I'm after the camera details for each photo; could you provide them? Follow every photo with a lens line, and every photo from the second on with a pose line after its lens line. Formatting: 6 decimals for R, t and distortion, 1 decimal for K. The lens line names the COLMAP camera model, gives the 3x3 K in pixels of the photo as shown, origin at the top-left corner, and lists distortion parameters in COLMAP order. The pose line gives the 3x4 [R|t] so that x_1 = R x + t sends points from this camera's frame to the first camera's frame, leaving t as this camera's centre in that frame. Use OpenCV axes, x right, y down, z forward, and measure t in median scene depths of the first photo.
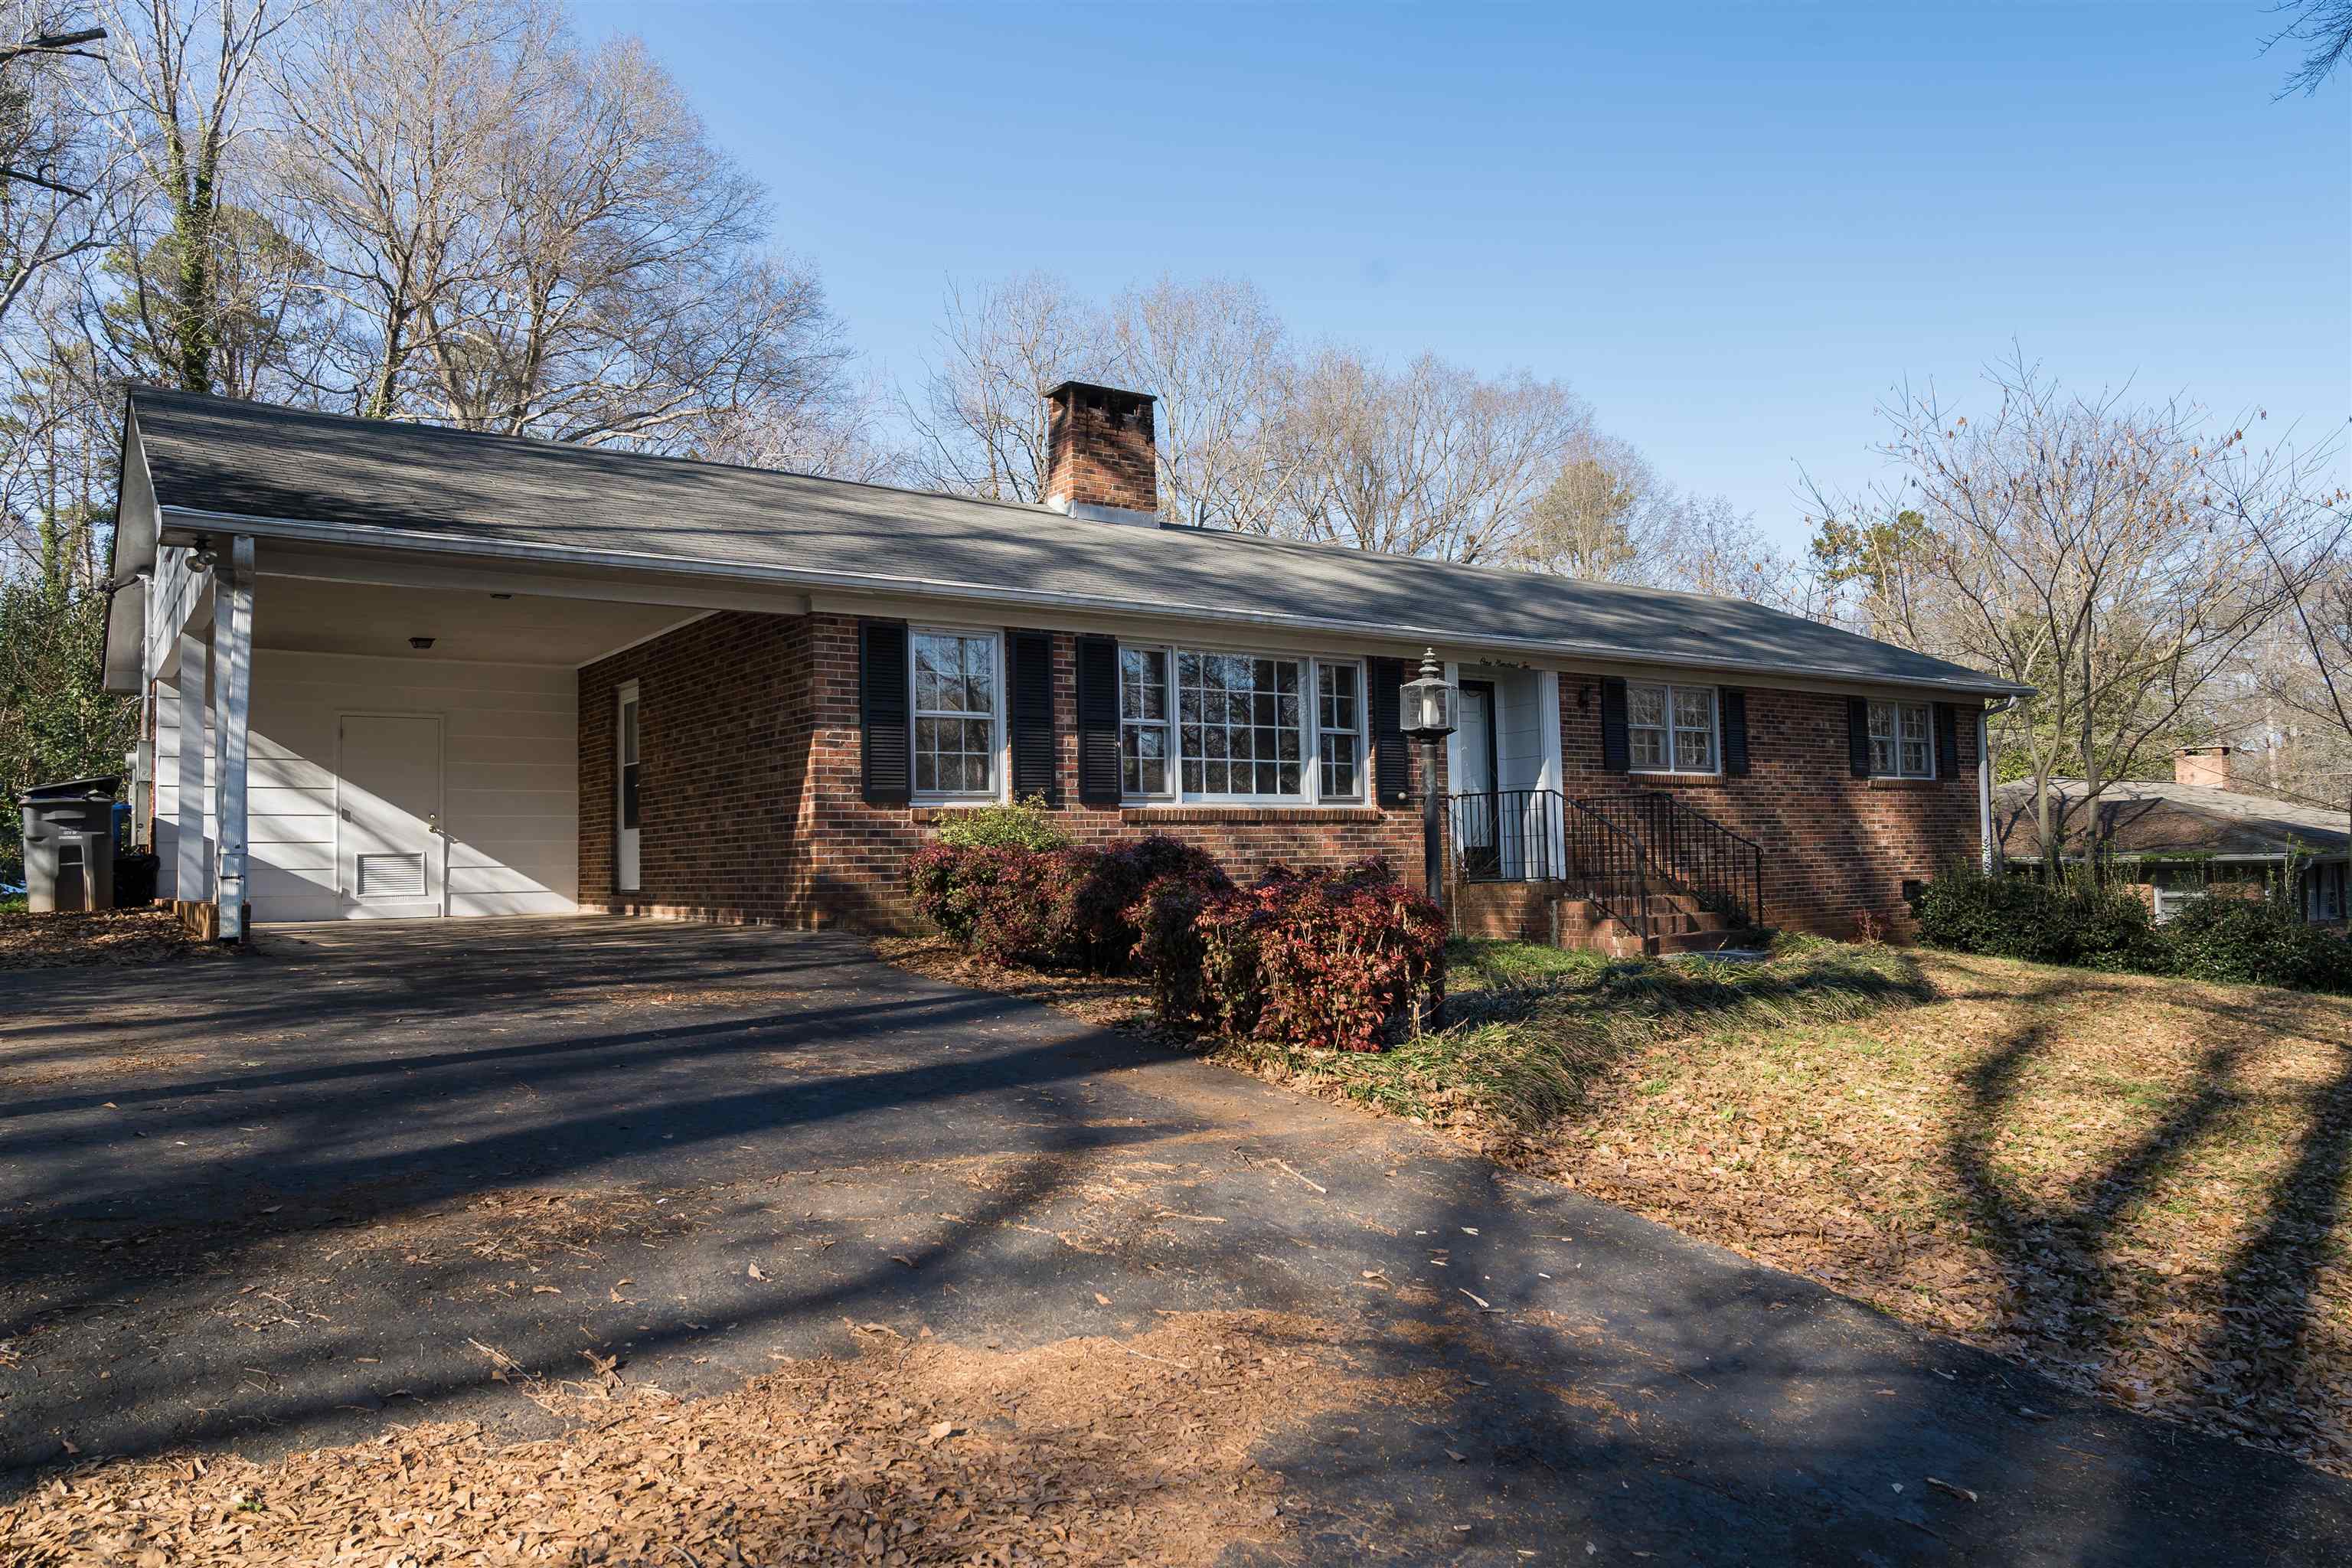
lens RADIAL K [[1595.7, 0, 1176.0], [0, 1595.7, 784.0], [0, 0, 1]] dist [-0.029979, 0.023580]
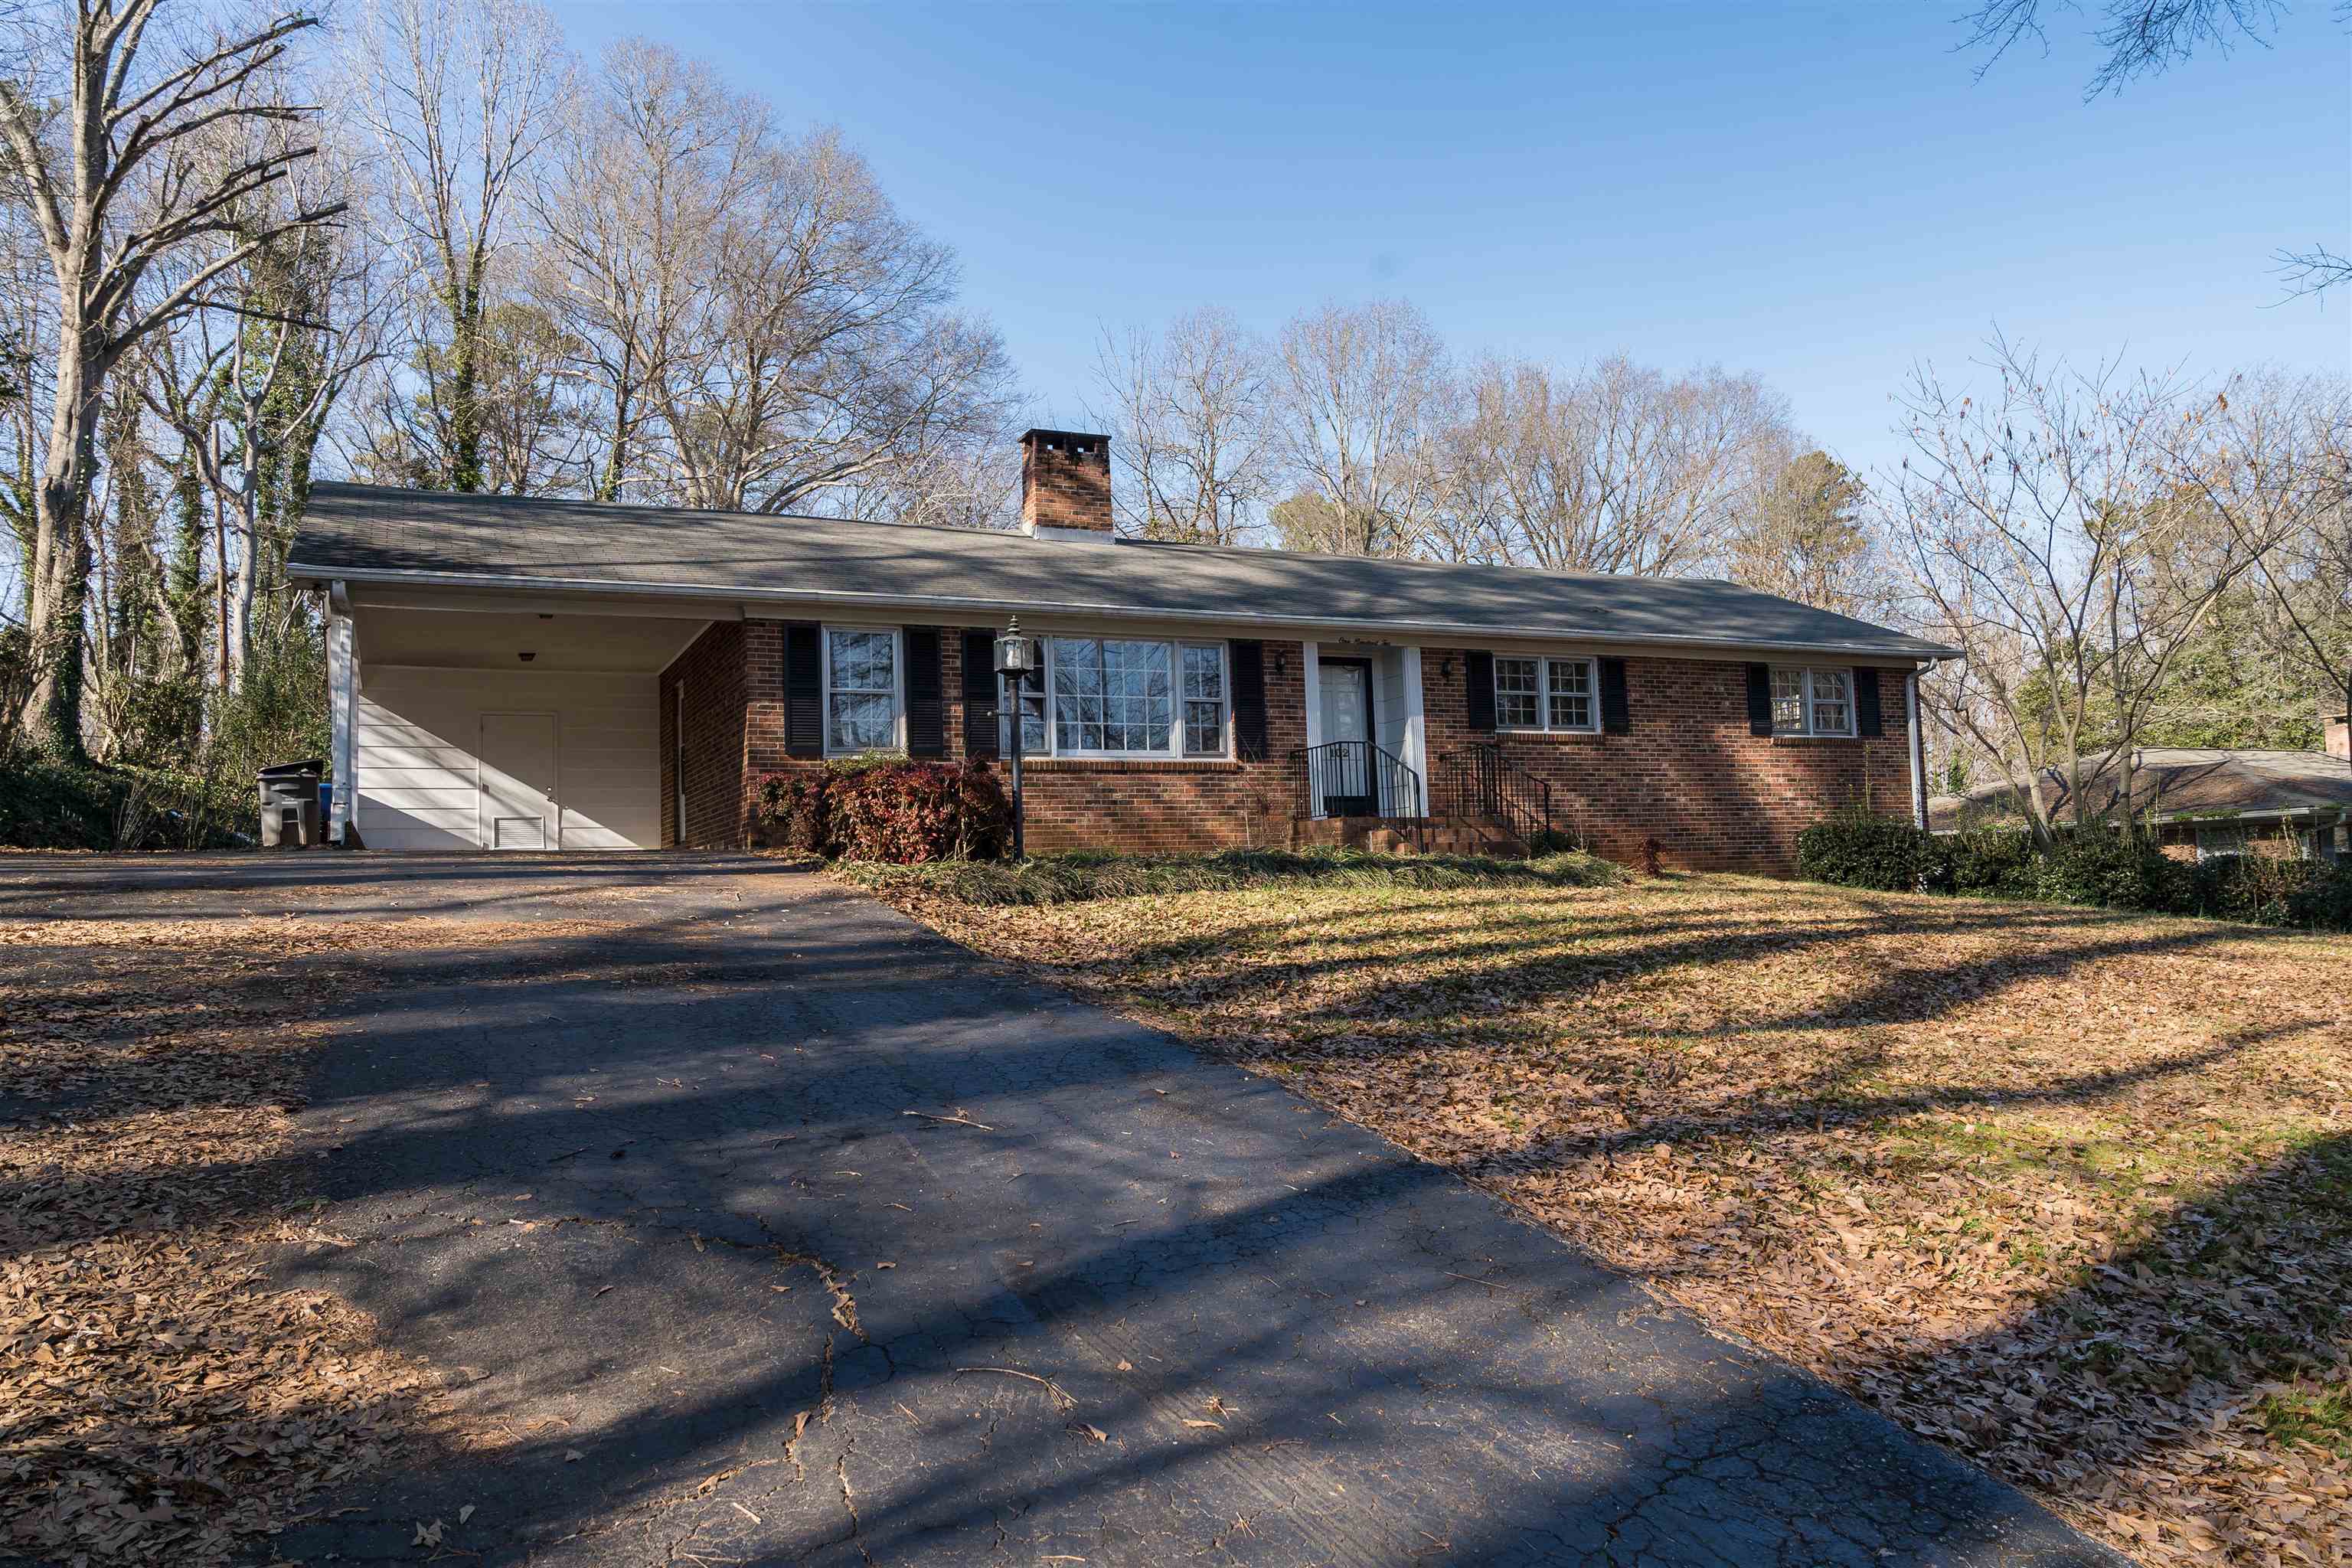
lens RADIAL K [[1624.2, 0, 1176.0], [0, 1624.2, 784.0], [0, 0, 1]] dist [-0.031577, 0.022202]
pose [[0.983807, -0.024160, -0.177594, 0.260706], [0.021392, 0.999618, -0.017486, 0.046447], [0.177949, 0.013404, 0.983948, -0.212157]]
